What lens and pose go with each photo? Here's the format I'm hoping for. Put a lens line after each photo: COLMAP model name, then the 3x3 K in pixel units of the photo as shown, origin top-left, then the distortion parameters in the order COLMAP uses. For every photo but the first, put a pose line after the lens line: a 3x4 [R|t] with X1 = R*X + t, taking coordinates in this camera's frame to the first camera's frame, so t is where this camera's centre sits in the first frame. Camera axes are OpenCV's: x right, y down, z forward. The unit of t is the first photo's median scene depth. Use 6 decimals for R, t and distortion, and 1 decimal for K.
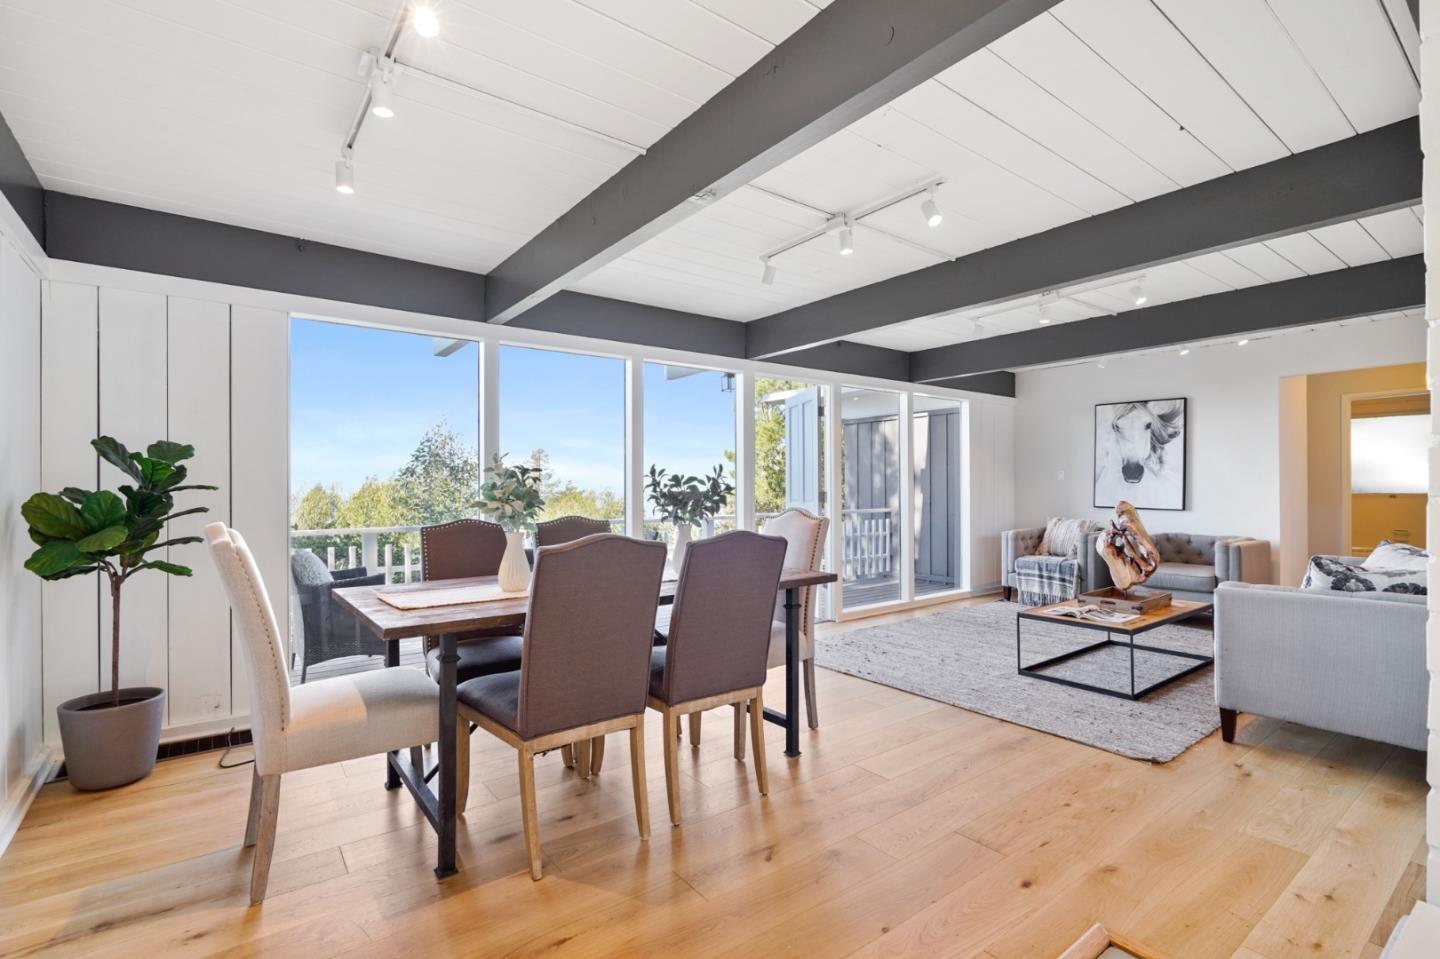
lens RADIAL K [[669.9, 0, 716.9], [0, 669.9, 483.5], [0, 0, 1]] dist [-0.000203, -0.000588]
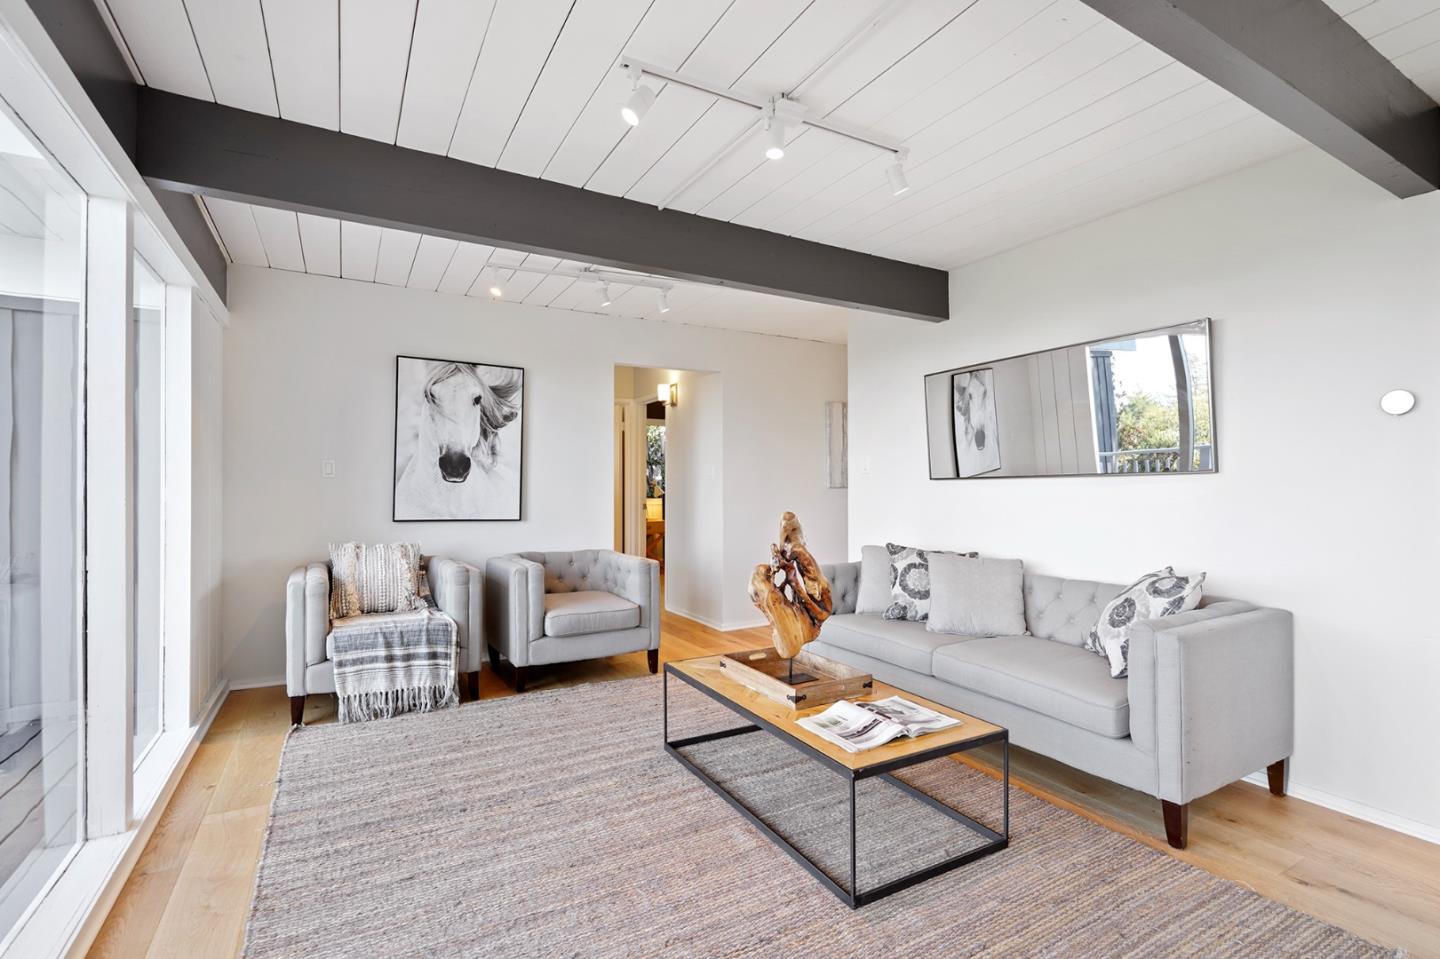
lens RADIAL K [[669.9, 0, 716.9], [0, 669.9, 483.5], [0, 0, 1]] dist [-0.000203, -0.000588]
pose [[0.136822, 0.007671, 0.990566, -0.004387], [-0.004373, 0.999965, -0.007140, 0.003710], [-0.990586, -0.003355, 0.136851, 0.670220]]
